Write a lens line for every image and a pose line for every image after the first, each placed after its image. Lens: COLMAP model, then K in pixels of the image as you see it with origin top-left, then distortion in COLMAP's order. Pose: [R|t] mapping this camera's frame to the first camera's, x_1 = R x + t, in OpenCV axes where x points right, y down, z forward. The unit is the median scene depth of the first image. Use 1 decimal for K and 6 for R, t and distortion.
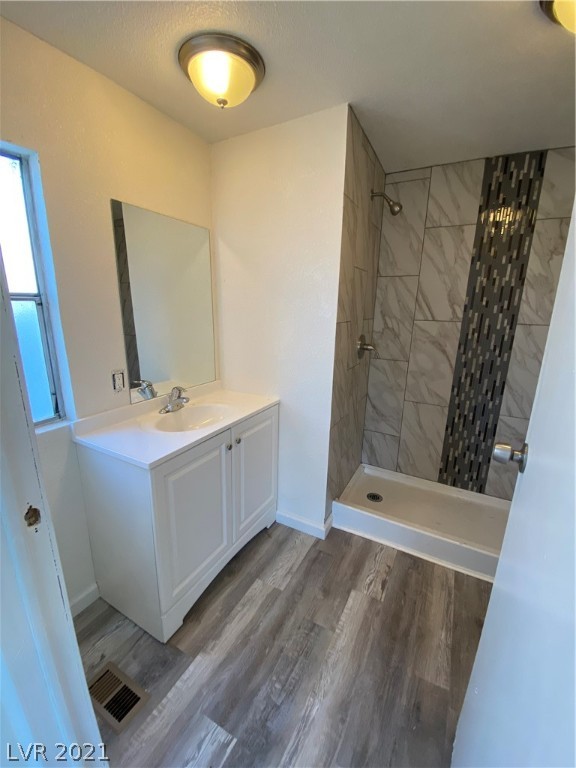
lens RADIAL K [[313.5, 0, 293.2], [0, 313.5, 386.8], [0, 0, 1]] dist [0.025702, -0.024776]
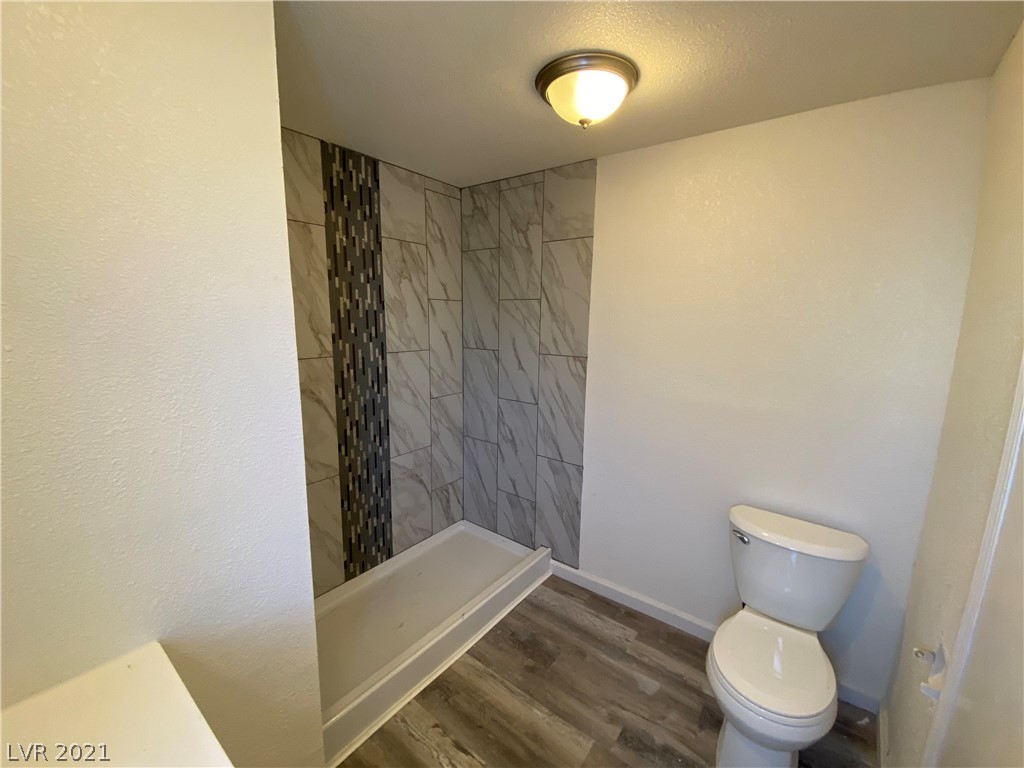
lens RADIAL K [[418.1, 0, 509.3], [0, 418.1, 385.9], [0, 0, 1]] dist [0.025702, -0.024776]
pose [[0.172464, -0.193122, 0.965898, -0.345831], [0.229869, 0.961408, 0.151181, -0.201387], [-0.957819, 0.195957, 0.210201, 0.440725]]
